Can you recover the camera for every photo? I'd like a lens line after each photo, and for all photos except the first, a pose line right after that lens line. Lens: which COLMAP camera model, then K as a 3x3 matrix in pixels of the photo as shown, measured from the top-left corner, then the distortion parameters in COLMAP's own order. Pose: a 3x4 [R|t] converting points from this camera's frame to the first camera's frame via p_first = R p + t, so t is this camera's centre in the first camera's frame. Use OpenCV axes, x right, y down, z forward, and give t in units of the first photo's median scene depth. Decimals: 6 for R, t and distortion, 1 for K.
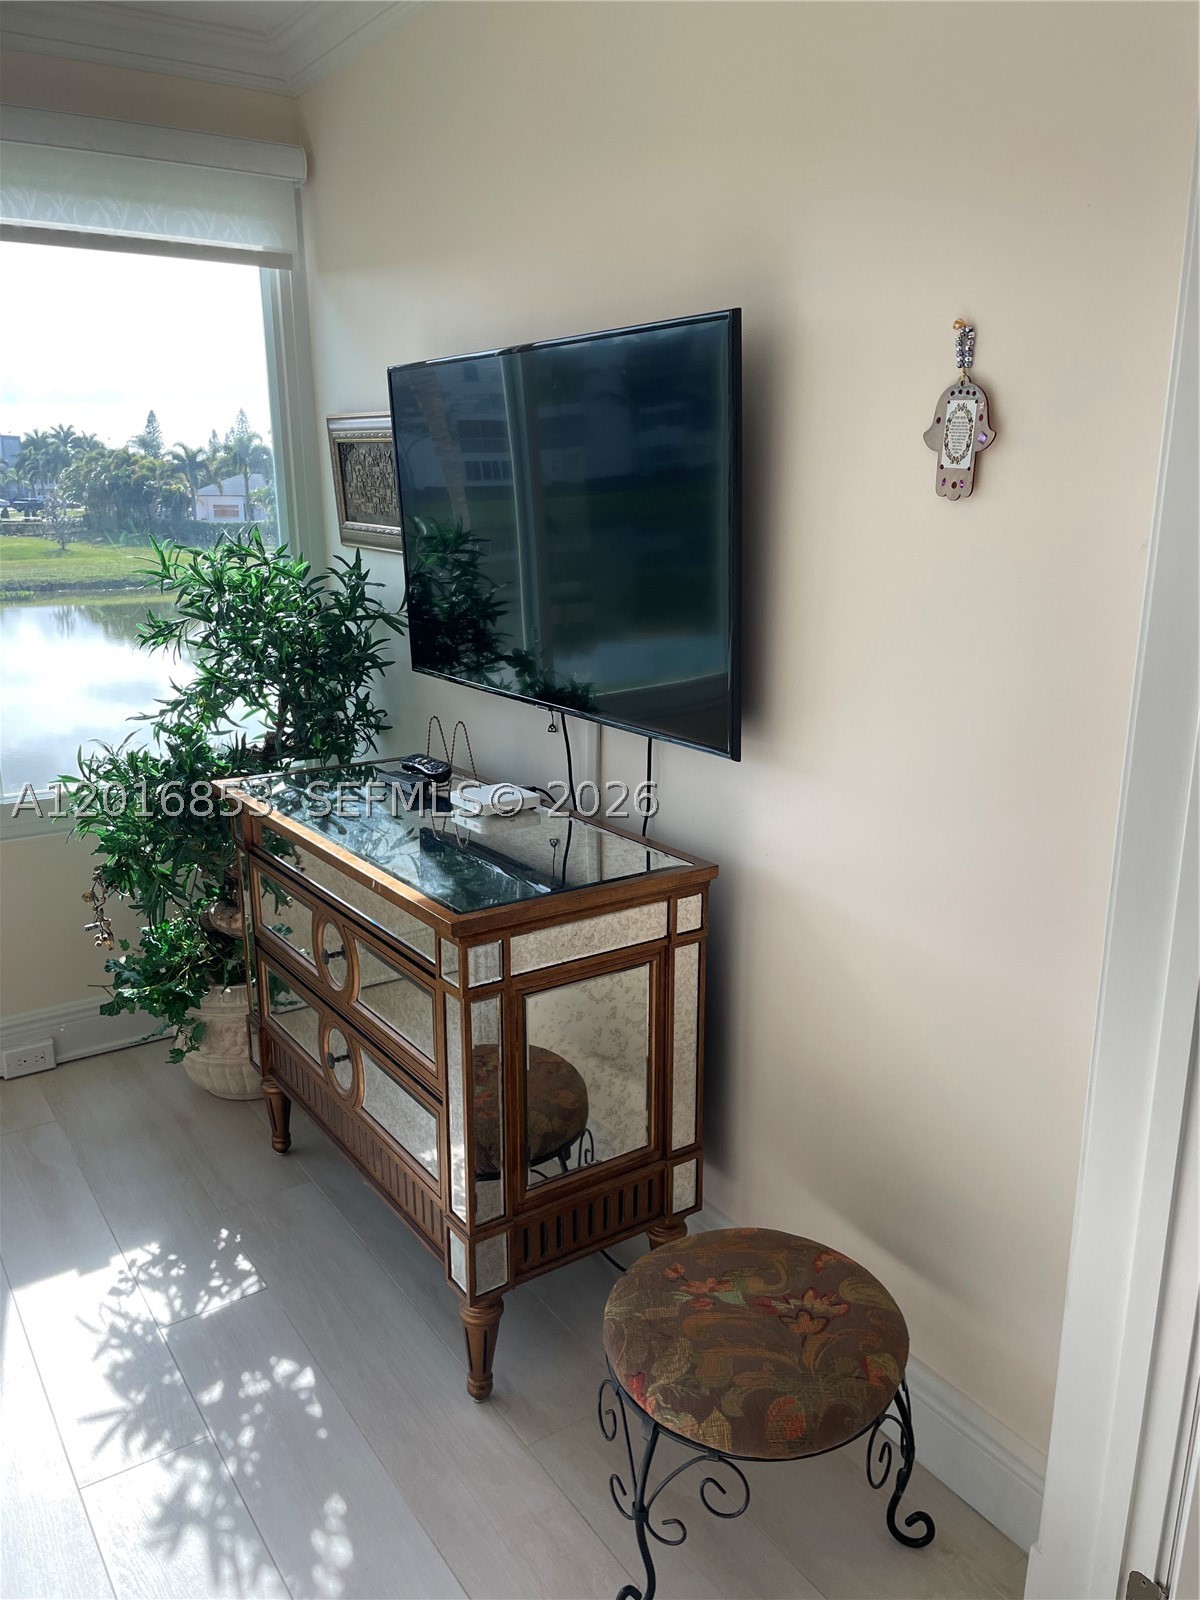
lens RADIAL K [[1166.4, 0, 607.3], [0, 1166.4, 799.7], [0, 0, 1]] dist [0.082451, -0.089254]
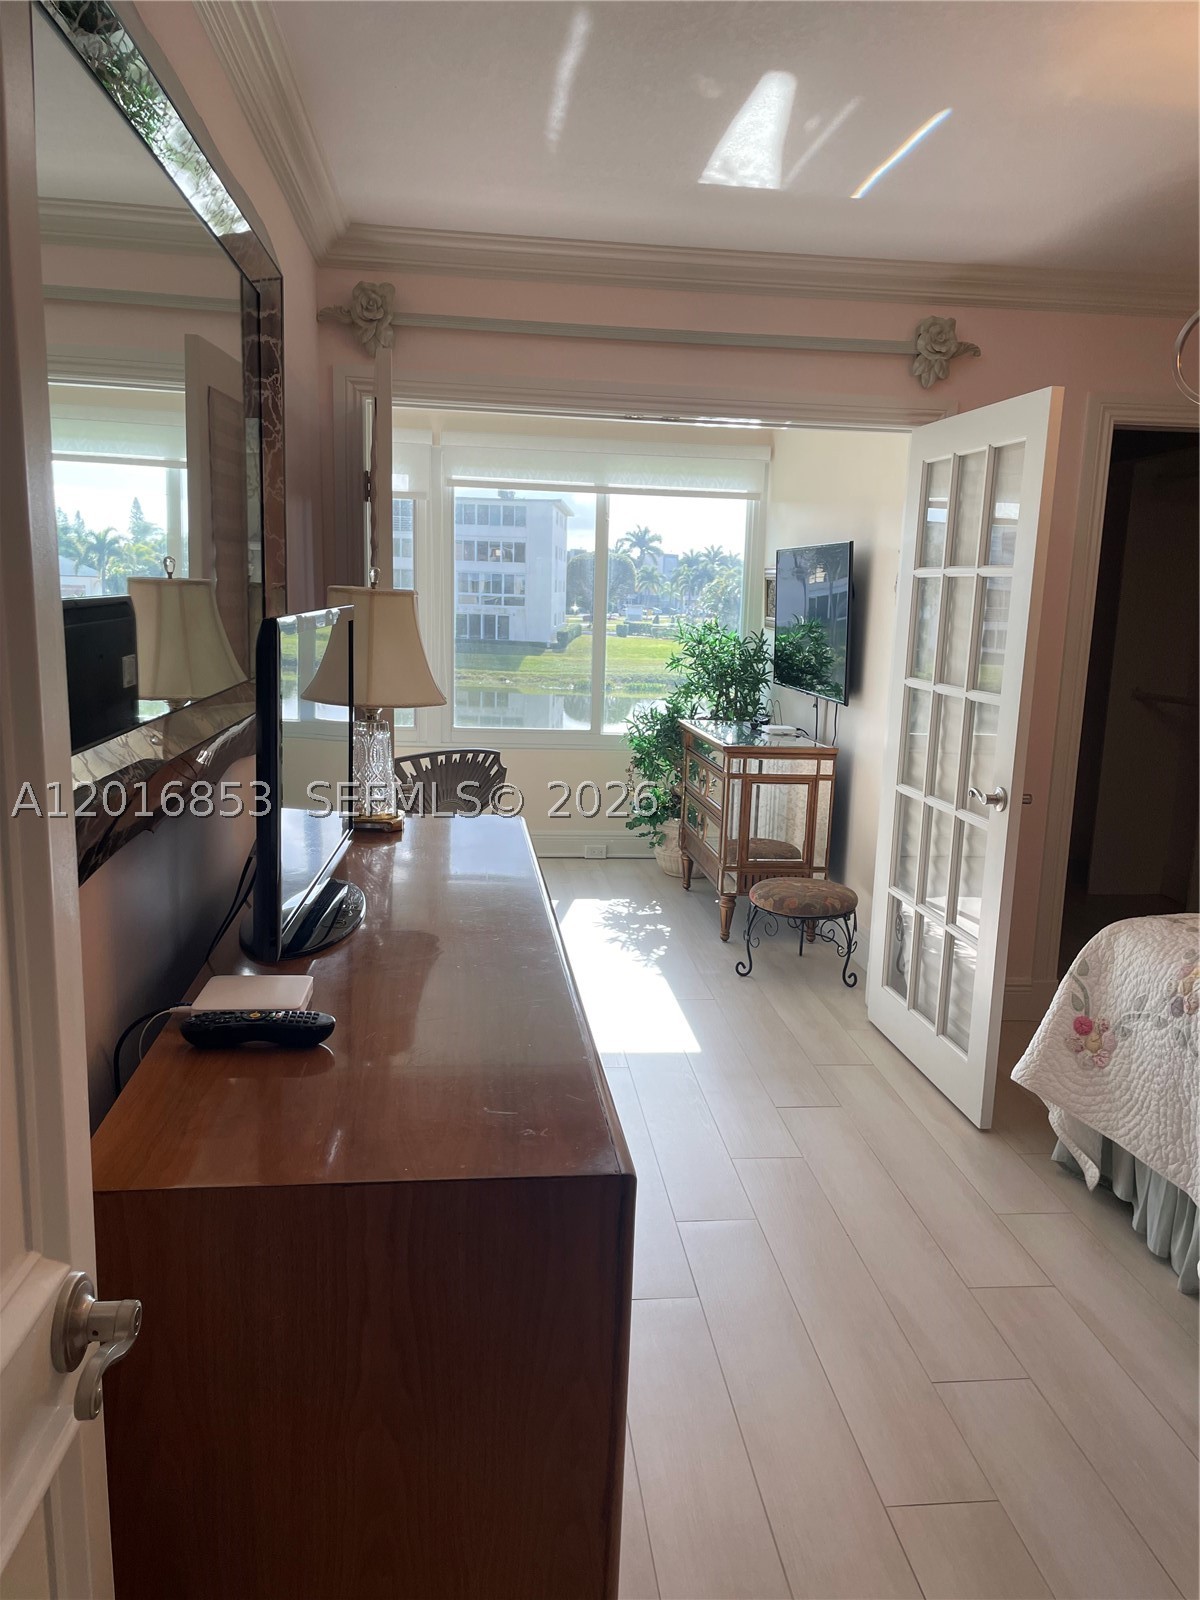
lens RADIAL K [[1166.4, 0, 607.3], [0, 1166.4, 799.7], [0, 0, 1]] dist [0.082451, -0.089254]
pose [[0.876424, 0.108188, -0.469229, 0.641042], [-0.151289, 0.986957, -0.055018, 0.284691], [0.457156, 0.119208, 0.881361, -1.090240]]
